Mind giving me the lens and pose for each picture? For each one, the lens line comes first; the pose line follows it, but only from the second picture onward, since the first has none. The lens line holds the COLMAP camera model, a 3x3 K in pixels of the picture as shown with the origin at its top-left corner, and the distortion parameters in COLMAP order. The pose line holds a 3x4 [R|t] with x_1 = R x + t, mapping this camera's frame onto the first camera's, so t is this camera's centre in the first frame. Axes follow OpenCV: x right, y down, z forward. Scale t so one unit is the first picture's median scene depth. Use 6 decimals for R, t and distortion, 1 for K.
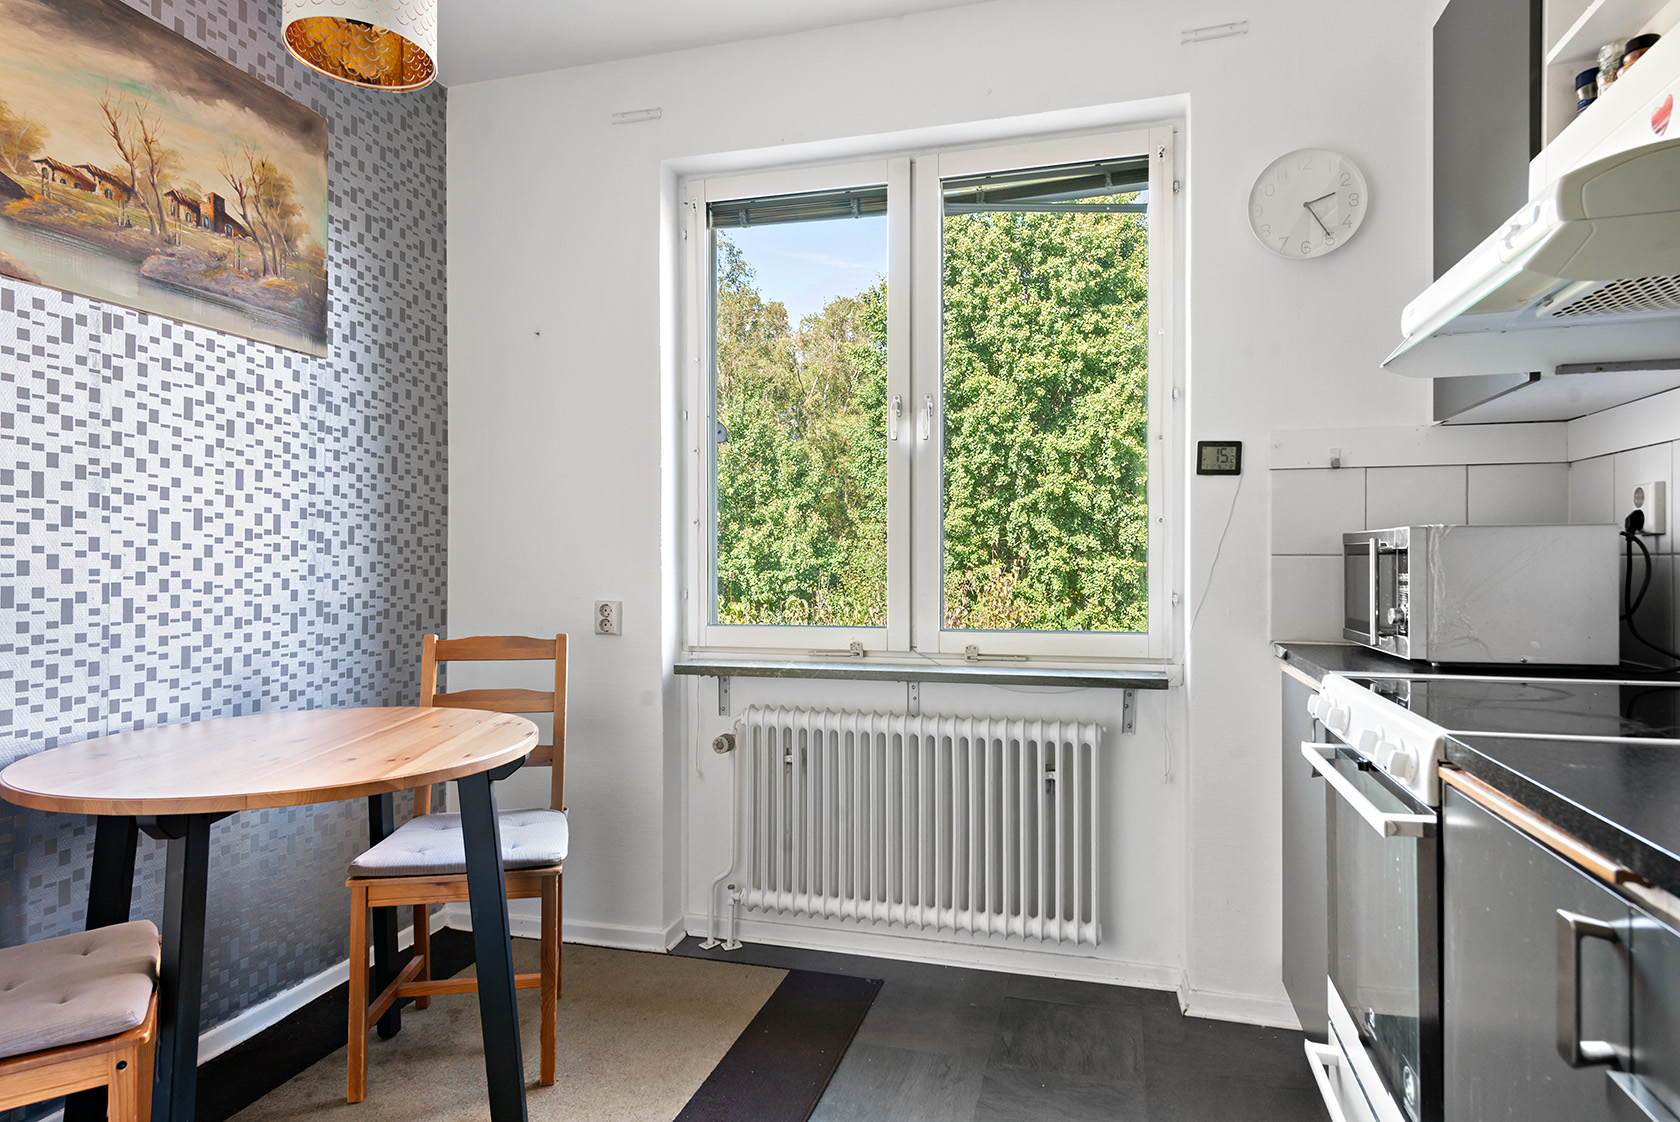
lens RADIAL K [[960.0, 0, 831.9], [0, 960.0, 564.8], [0, 0, 1]] dist [0.016536, -0.009927]
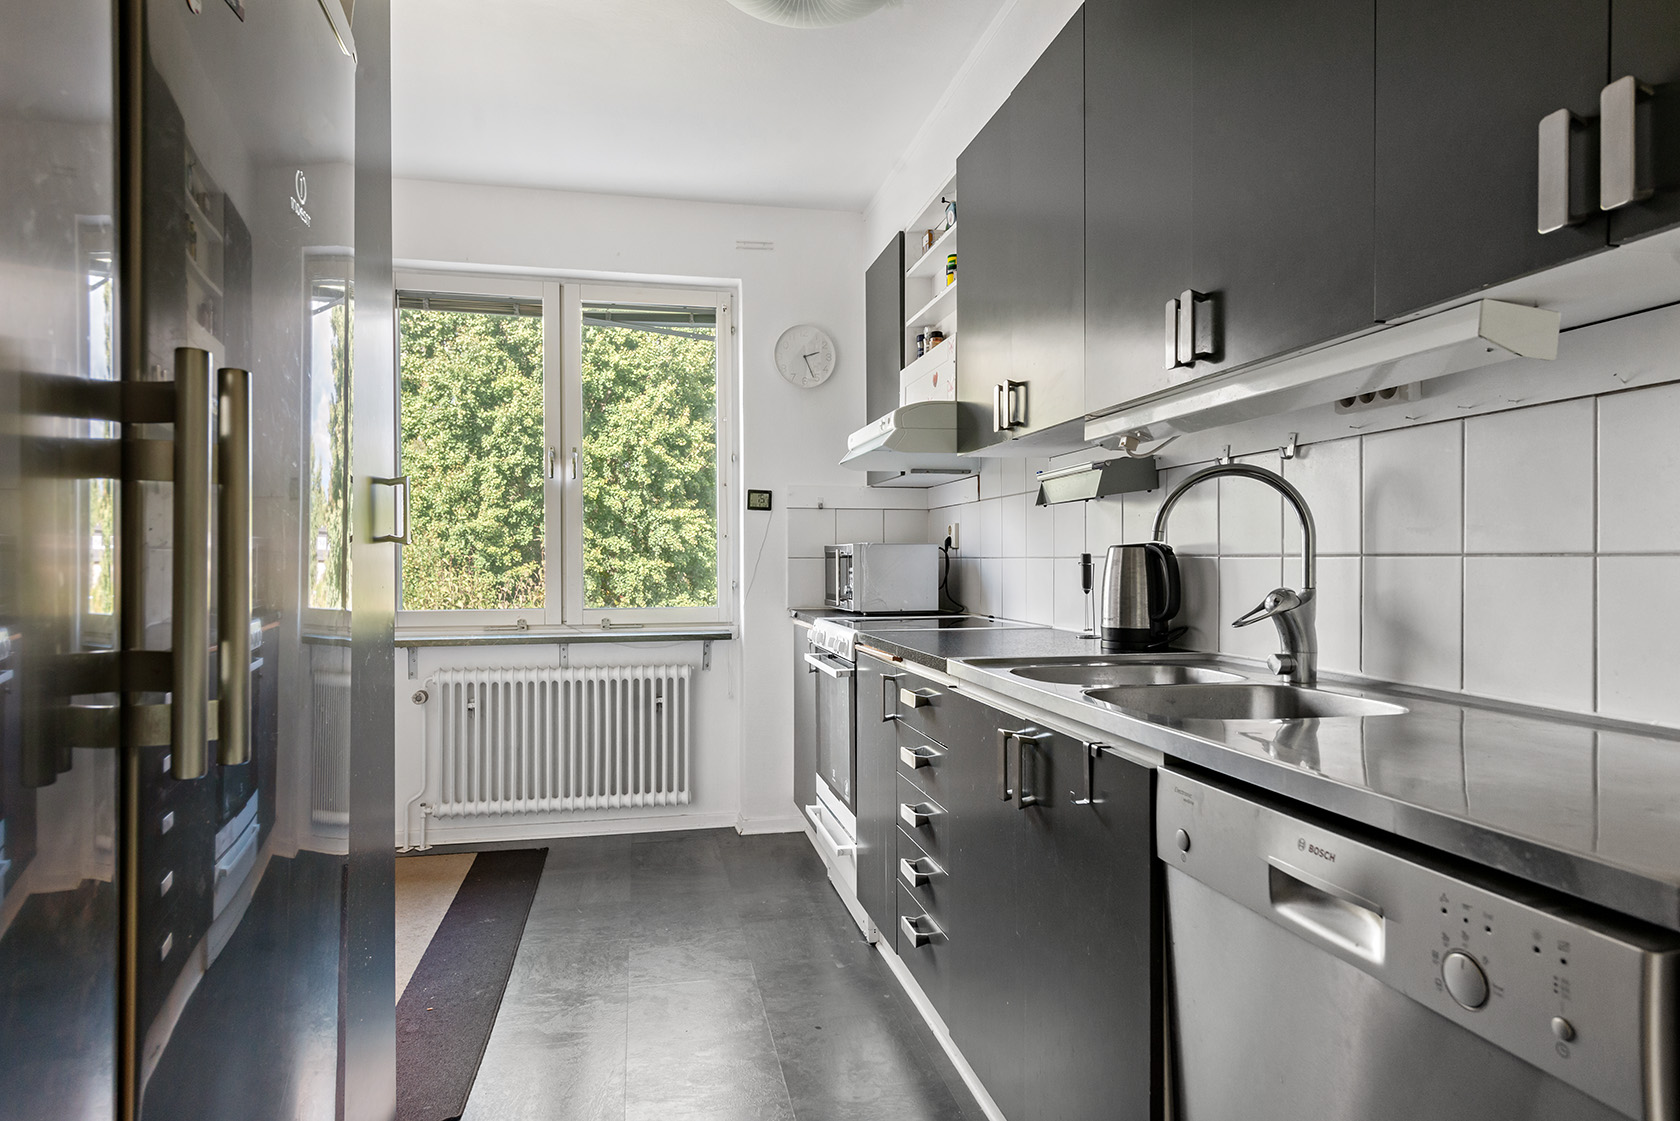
lens RADIAL K [[960.0, 0, 839.1], [0, 960.0, 561.2], [0, 0, 1]] dist [0.016536, -0.009927]
pose [[0.881554, -0.001786, 0.472080, -0.235883], [0.004062, 0.999985, -0.003801, 0.002151], [-0.472066, 0.005268, 0.881547, -0.479492]]
